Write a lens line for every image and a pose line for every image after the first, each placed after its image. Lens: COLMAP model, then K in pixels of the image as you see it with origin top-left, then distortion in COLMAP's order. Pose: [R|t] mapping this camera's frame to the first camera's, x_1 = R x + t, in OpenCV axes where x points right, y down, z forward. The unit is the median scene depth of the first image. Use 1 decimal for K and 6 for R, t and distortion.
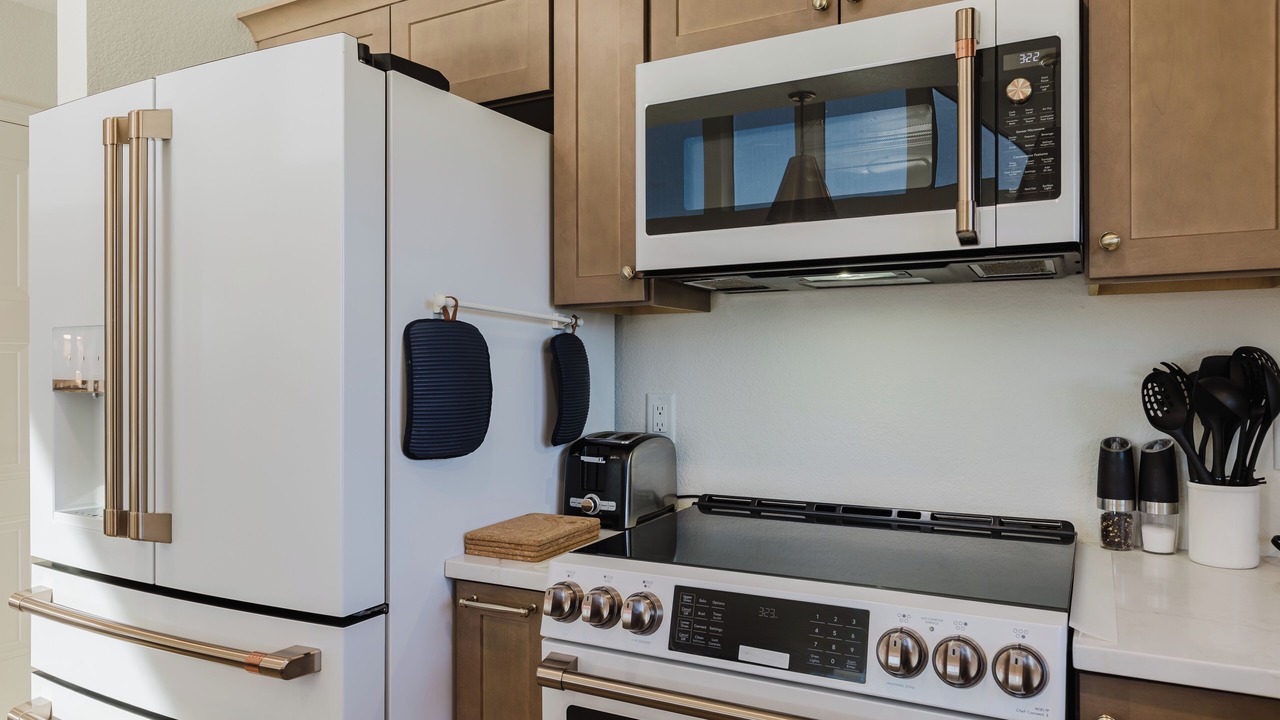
lens RADIAL K [[857.9, 0, 638.5], [0, 857.9, 363.7], [0, 0, 1]] dist [-0.005200, -0.000988]
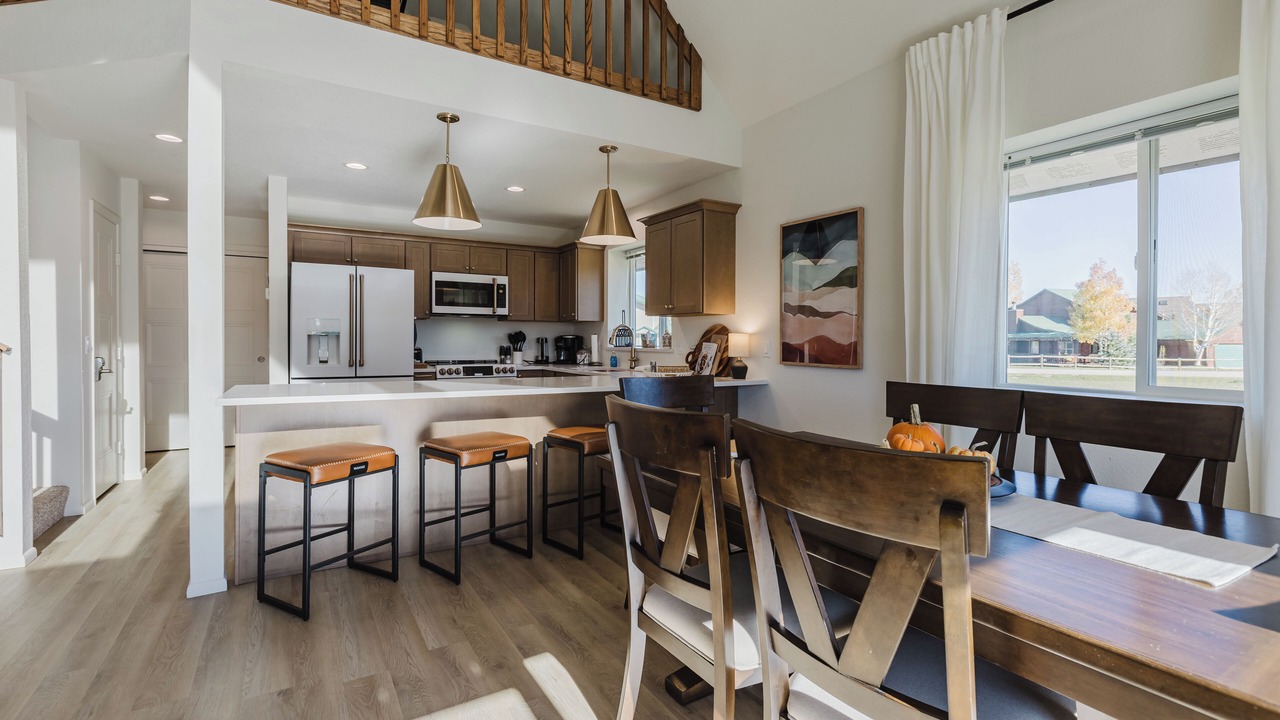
lens RADIAL K [[572.9, 0, 640.9], [0, 572.9, 345.8], [0, 0, 1]] dist [0.002607, -0.000717]
pose [[0.501930, 0.002008, 0.864906, -2.735738], [-0.008676, 0.999959, 0.002713, 0.079873], [-0.864865, -0.008866, 0.501927, -2.084575]]
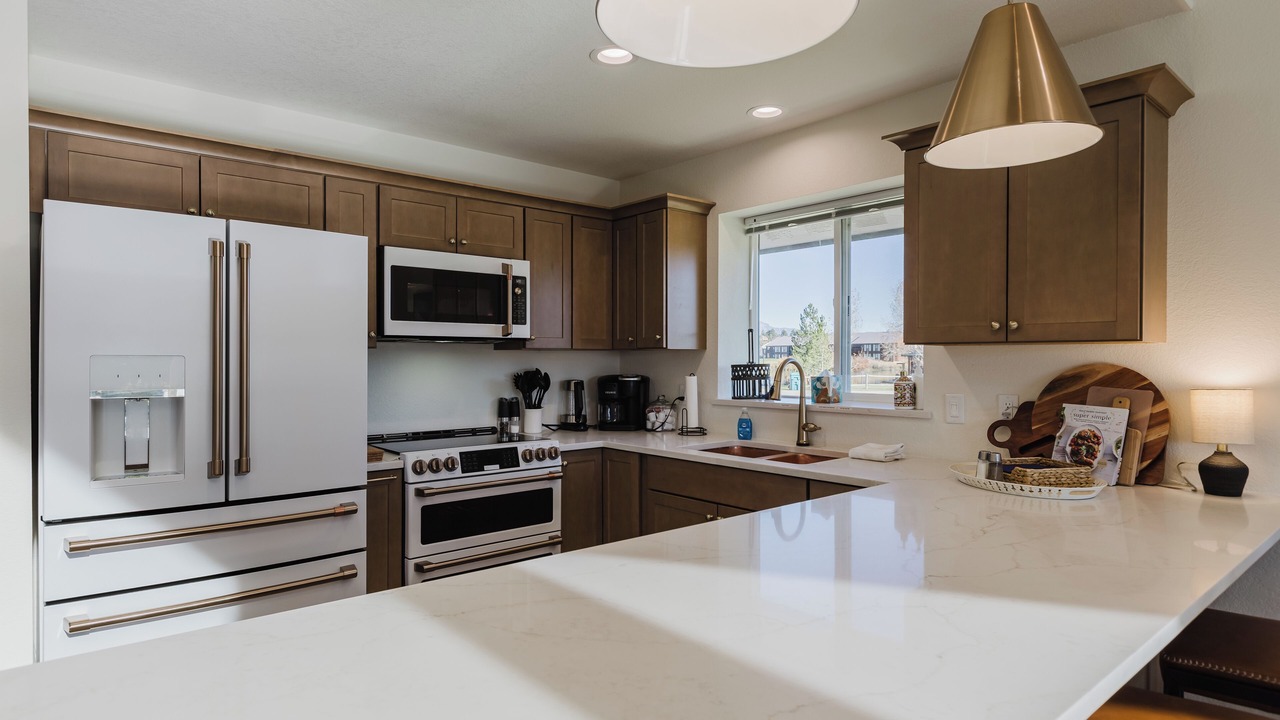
lens RADIAL K [[702.1, 0, 639.0], [0, 702.1, 359.6], [0, 0, 1]] dist [0.006836, -0.001349]
pose [[0.352576, 0.007493, 0.935753, -1.829159], [-0.000877, 0.999970, -0.007677, -0.032316], [-0.935783, 0.001887, 0.352572, -0.371820]]
